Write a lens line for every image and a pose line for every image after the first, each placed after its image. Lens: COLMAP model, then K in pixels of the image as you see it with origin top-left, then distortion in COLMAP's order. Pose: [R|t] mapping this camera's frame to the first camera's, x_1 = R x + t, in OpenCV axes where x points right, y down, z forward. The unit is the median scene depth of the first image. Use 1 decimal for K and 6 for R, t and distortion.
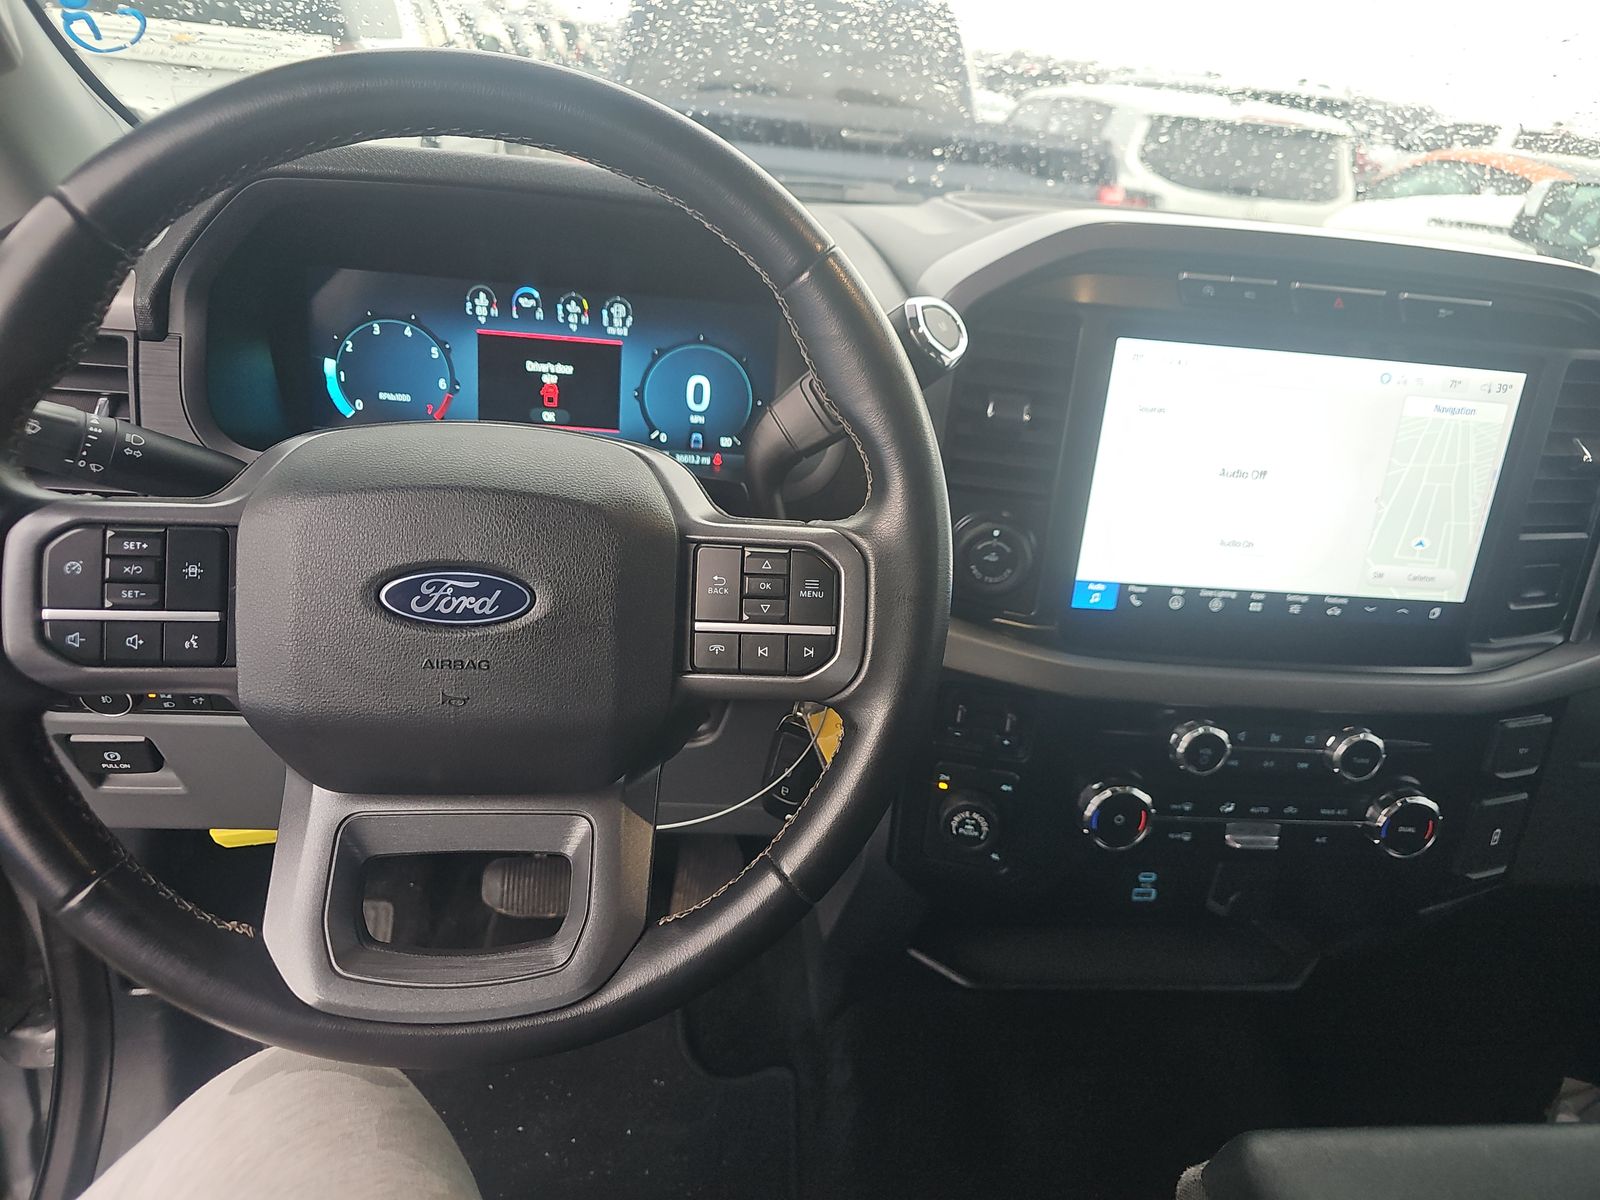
lens RADIAL K [[947.7, 0, 800.0], [0, 947.7, 600.0], [0, 0, 1]] dist [-0.000935, -0.011398]
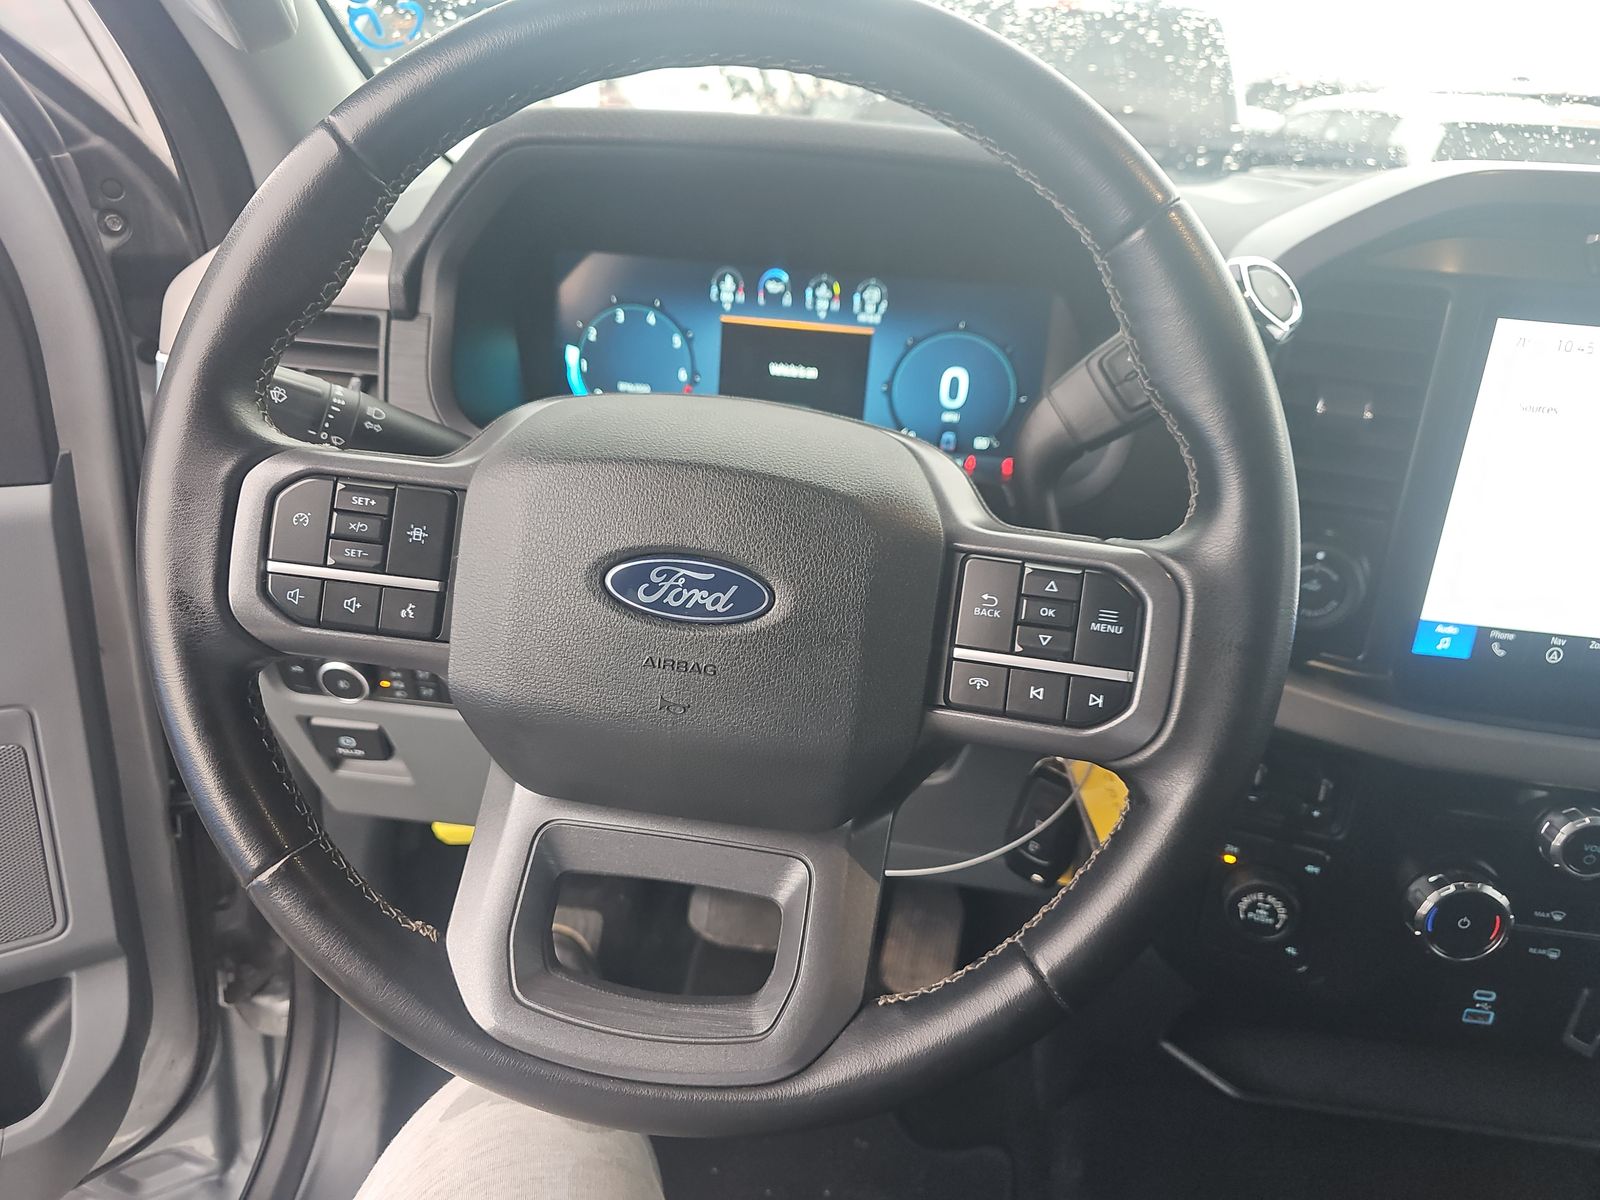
lens RADIAL K [[947.7, 0, 800.0], [0, 947.7, 600.0], [0, 0, 1]] dist [-0.000935, -0.011398]
pose [[0.974518, 0.097999, -0.201770, -0.082909], [-0.100700, 0.994912, -0.003141, -0.001207], [0.200435, 0.023379, 0.979428, 0.163520]]
